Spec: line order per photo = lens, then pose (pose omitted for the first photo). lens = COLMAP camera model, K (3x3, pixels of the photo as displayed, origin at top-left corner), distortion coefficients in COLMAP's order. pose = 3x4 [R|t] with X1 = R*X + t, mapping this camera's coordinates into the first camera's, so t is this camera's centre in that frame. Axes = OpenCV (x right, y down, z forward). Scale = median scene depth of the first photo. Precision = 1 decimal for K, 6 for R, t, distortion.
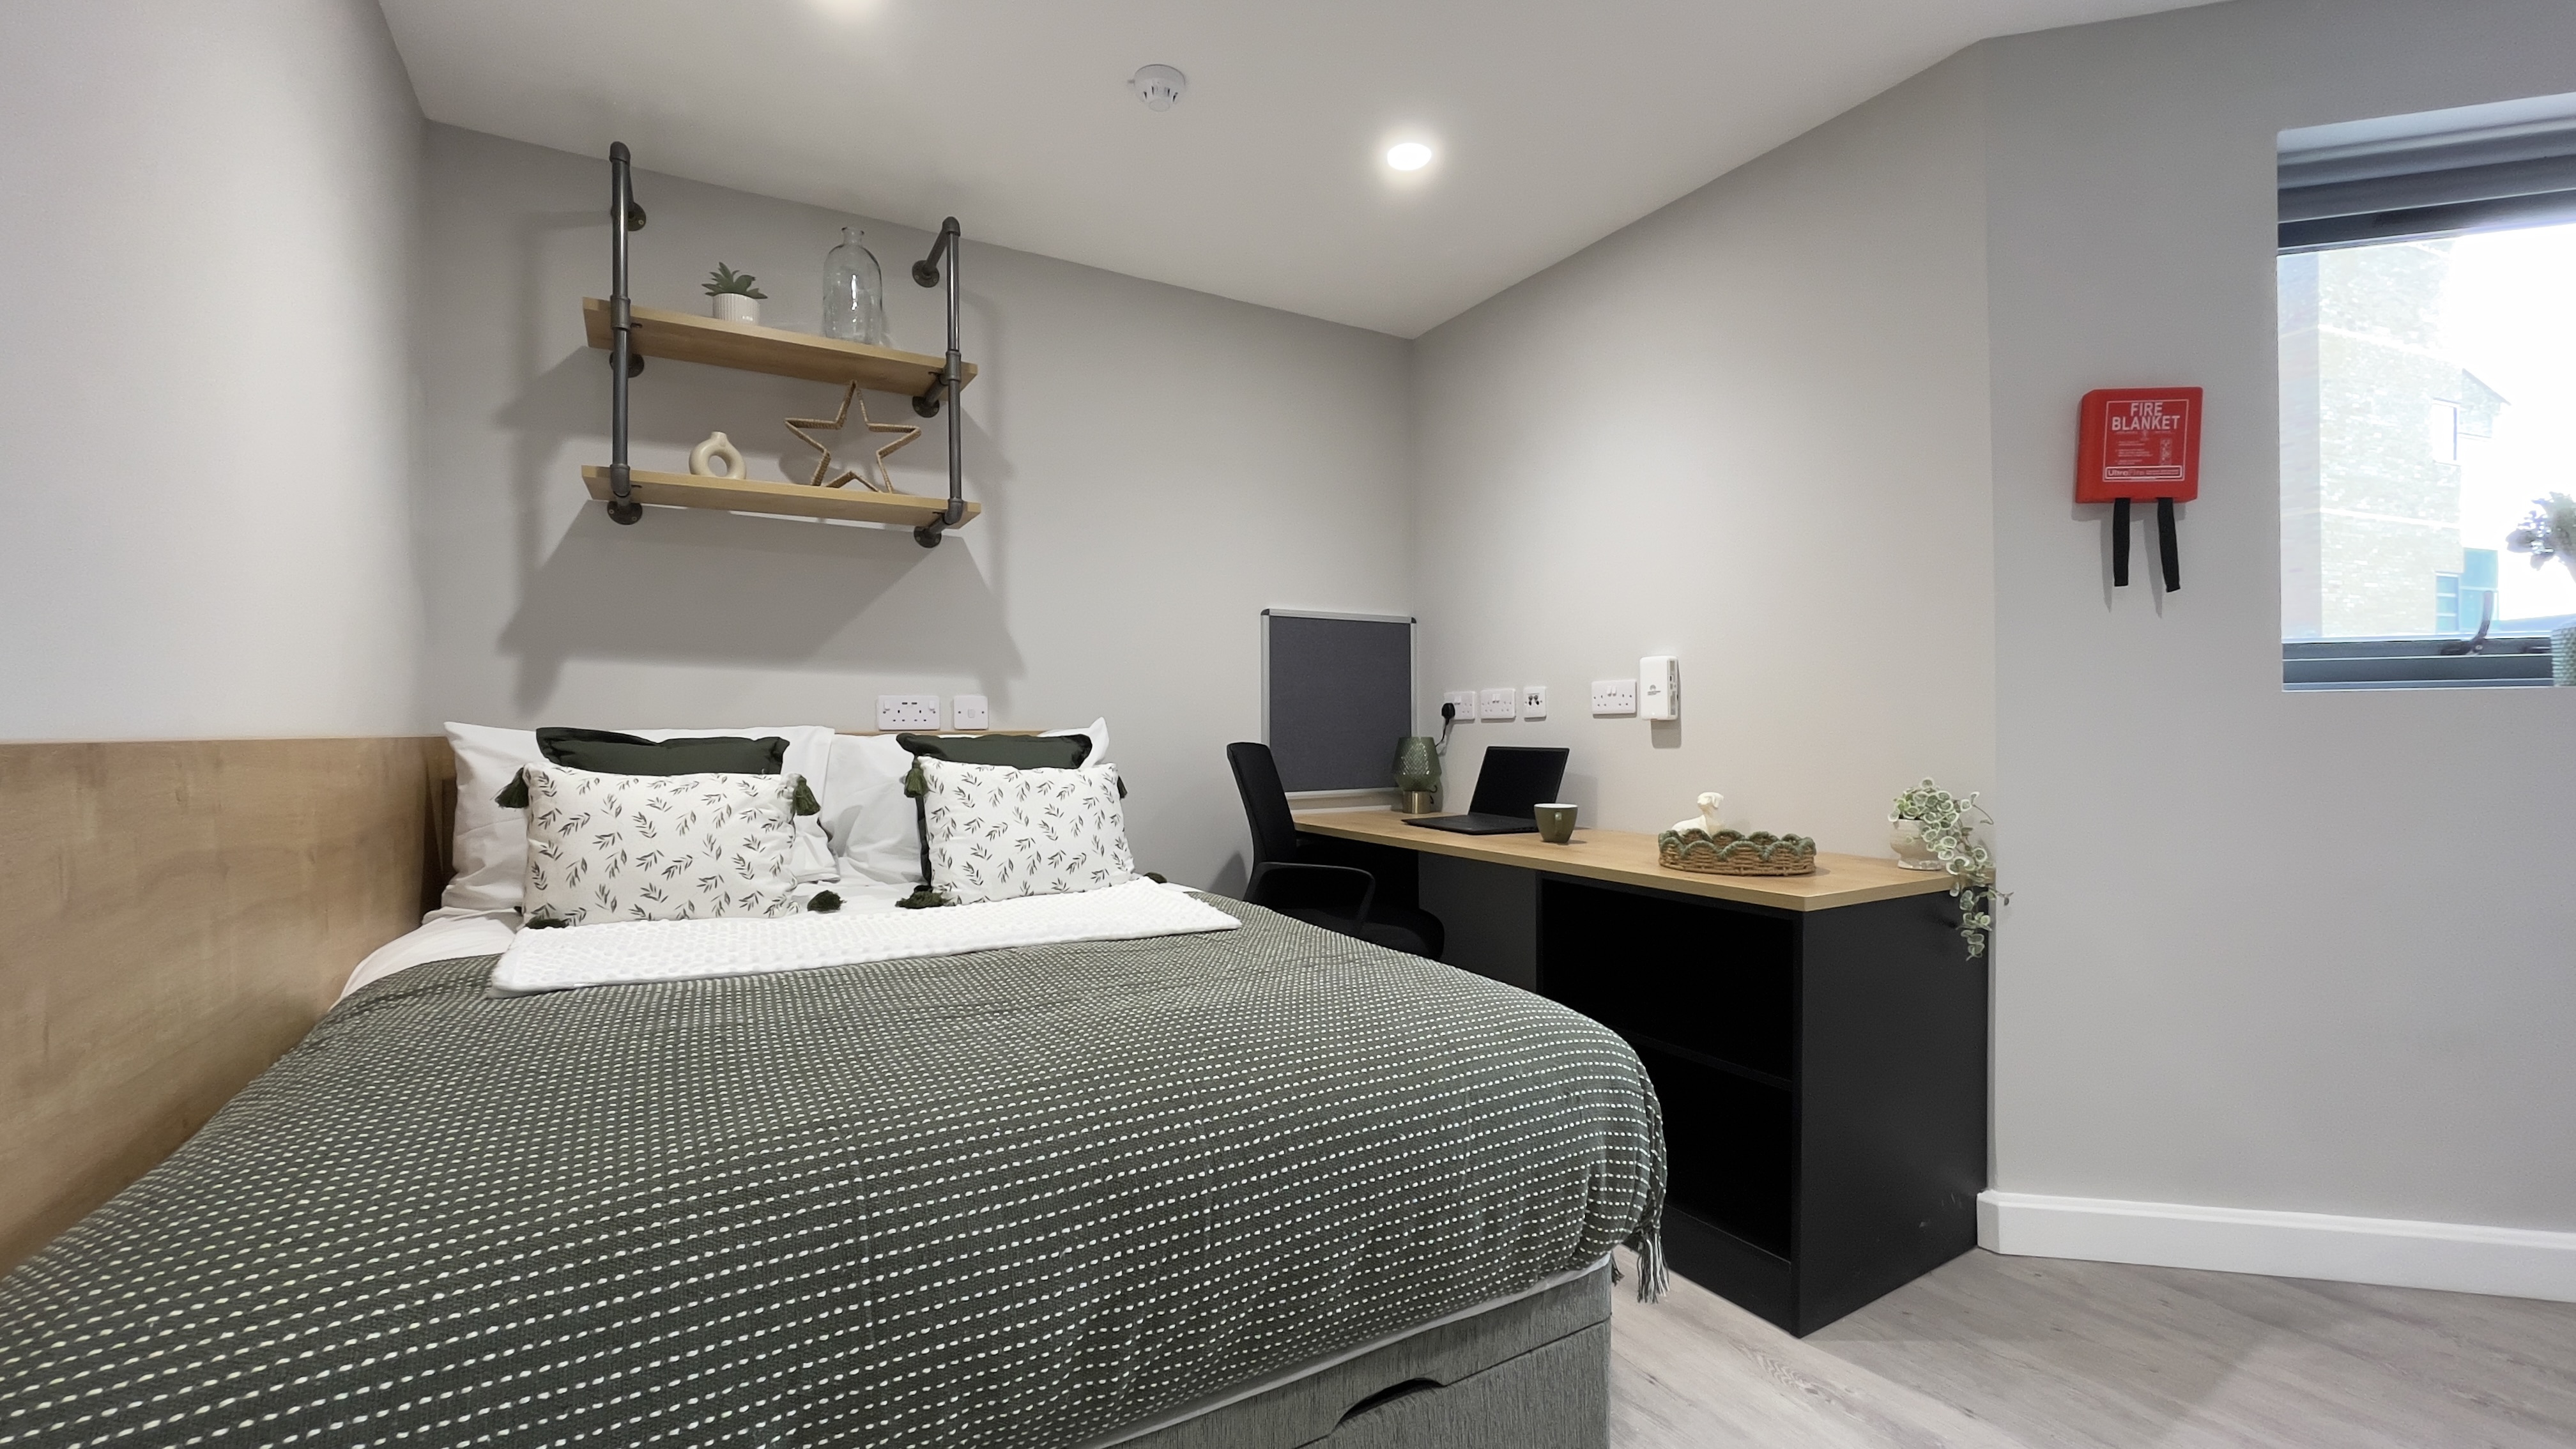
lens RADIAL K [[1047.3, 0, 1288.0], [0, 1047.3, 724.5], [0, 0, 1]] dist [-0.015109, 0.011364]
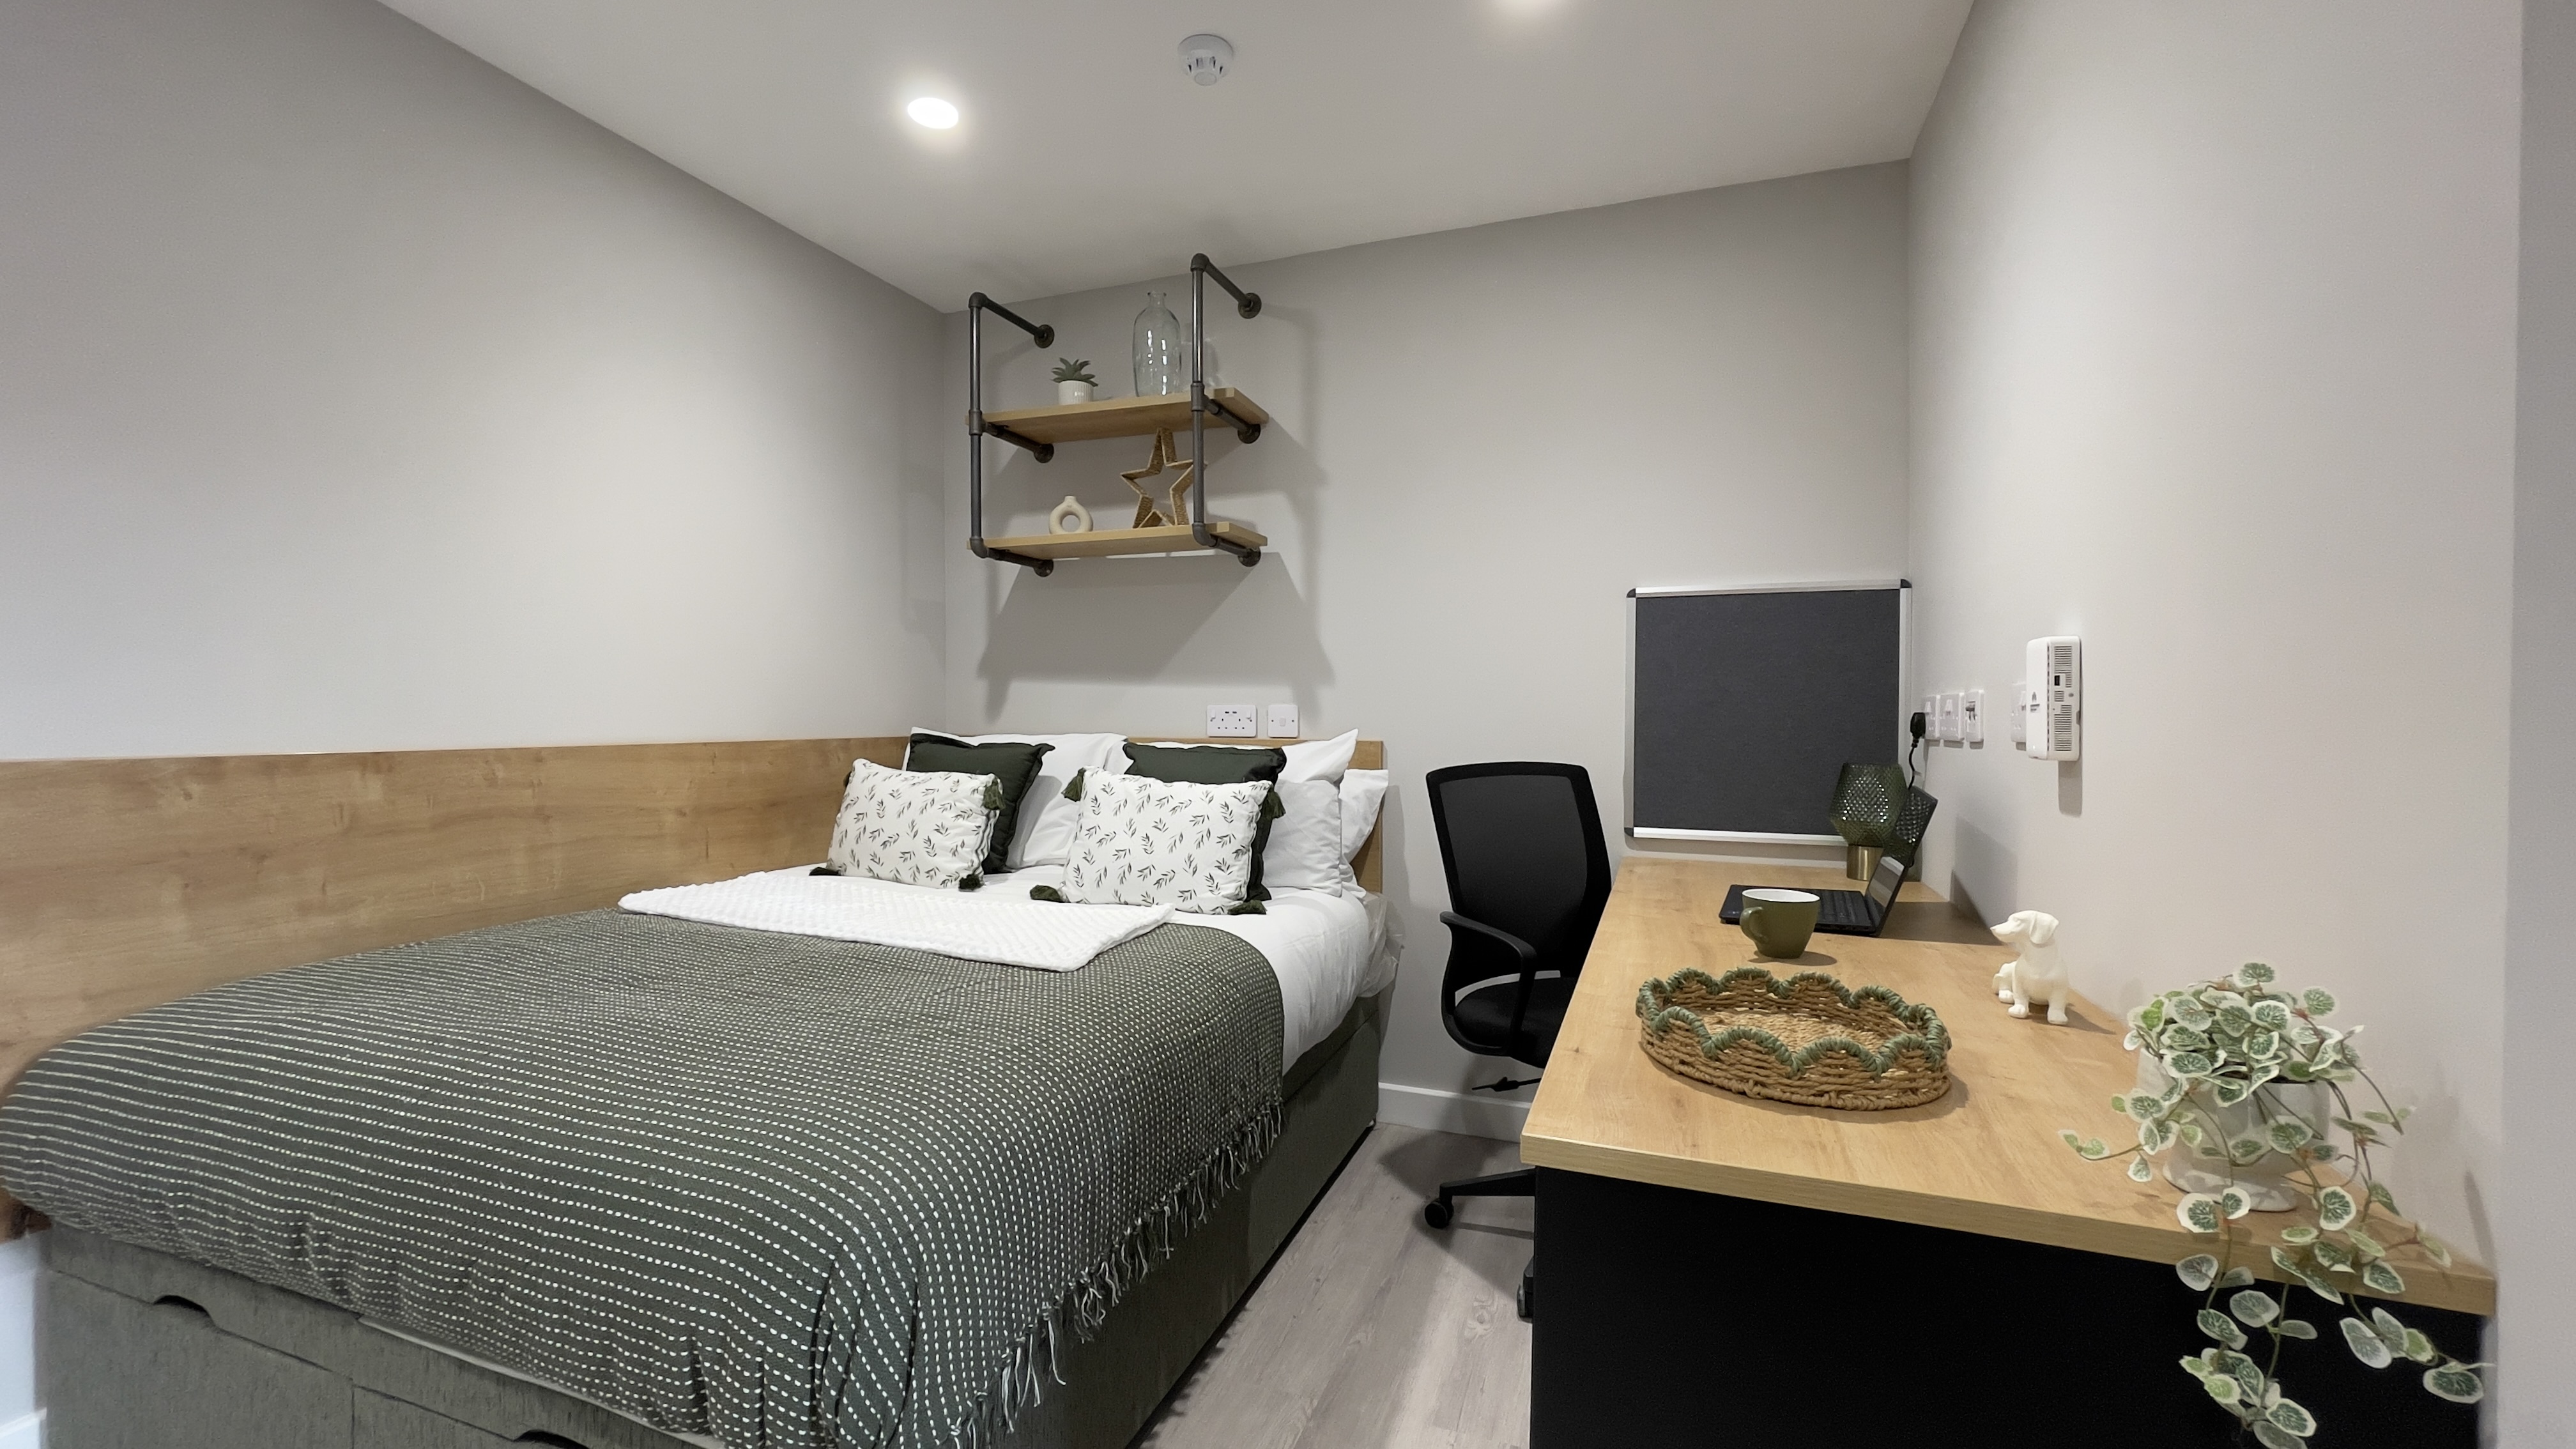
lens RADIAL K [[1047.3, 0, 1288.0], [0, 1047.3, 724.5], [0, 0, 1]] dist [-0.015109, 0.011364]
pose [[0.619598, 0.019252, -0.784683, 0.656951], [-0.005636, 0.999782, 0.020080, -0.037104], [0.784899, -0.008019, 0.619572, 0.469393]]
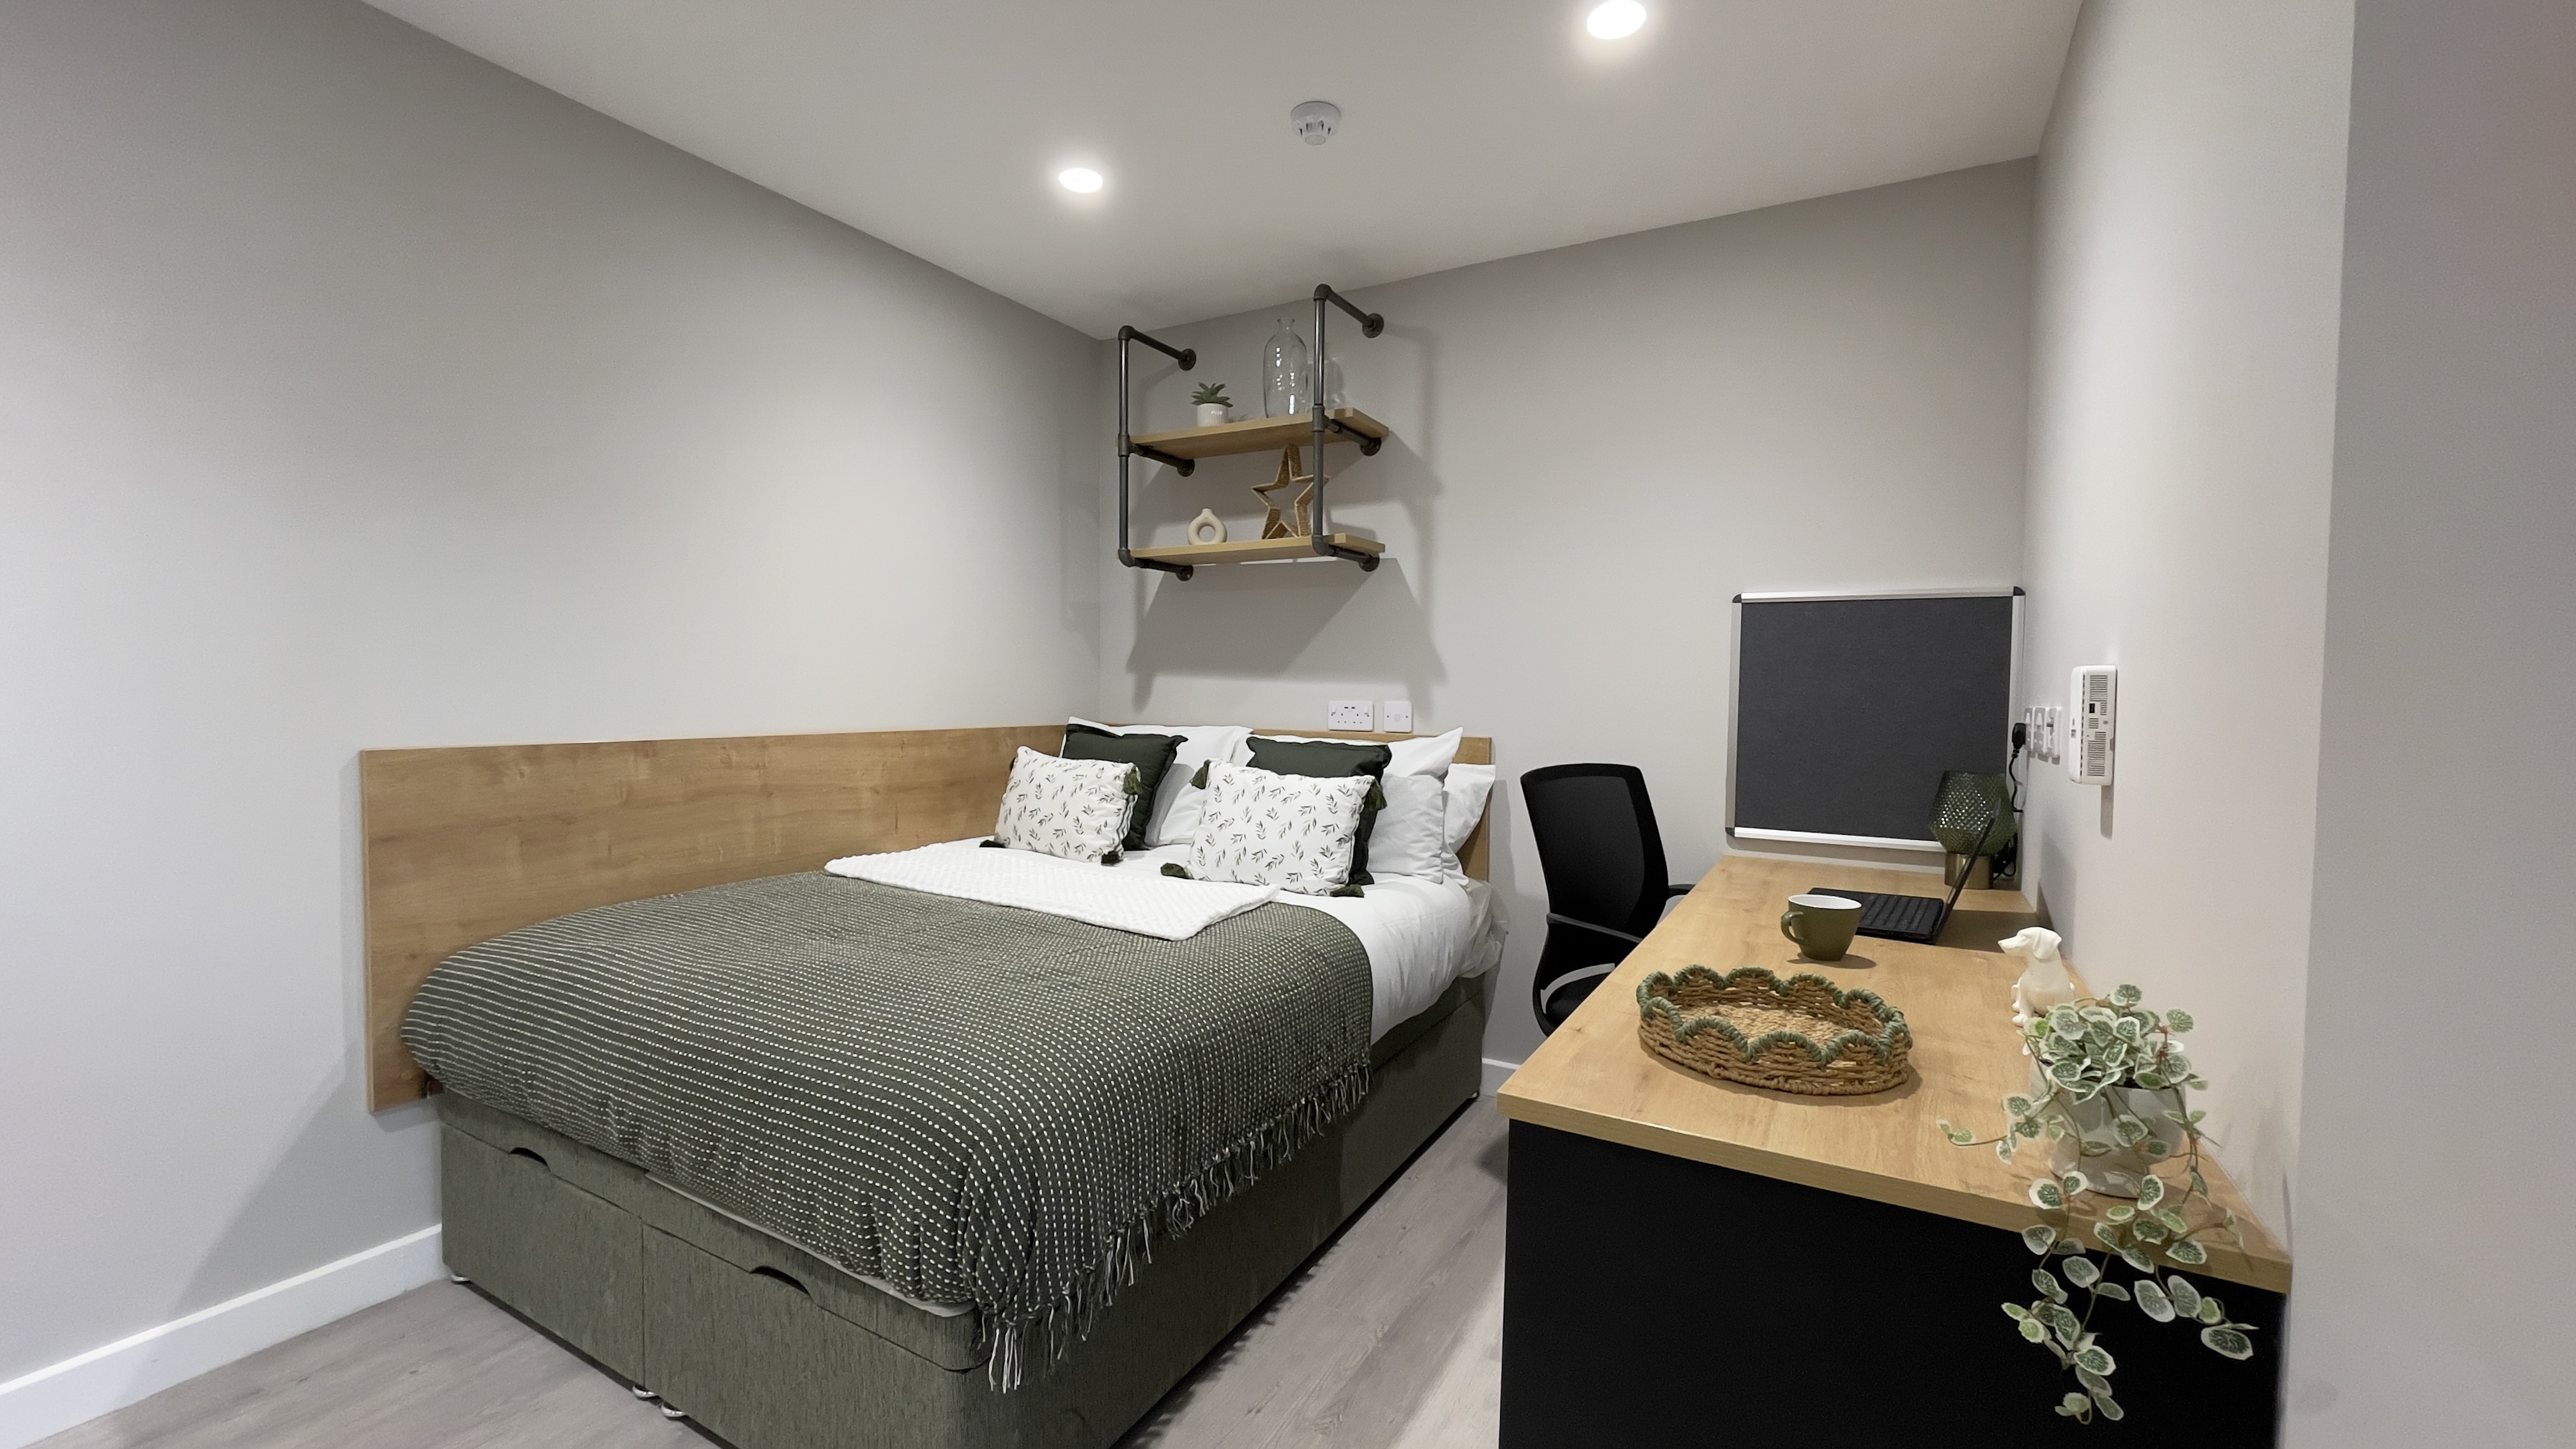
lens RADIAL K [[1027.9, 0, 1280.6], [0, 1027.9, 728.0], [0, 0, 1]] dist [-0.000165, -0.000190]
pose [[0.488072, 0.045505, -0.871617, 0.751228], [-0.013411, 0.998913, 0.044641, -0.059951], [0.872700, -0.010098, 0.488151, 0.465219]]
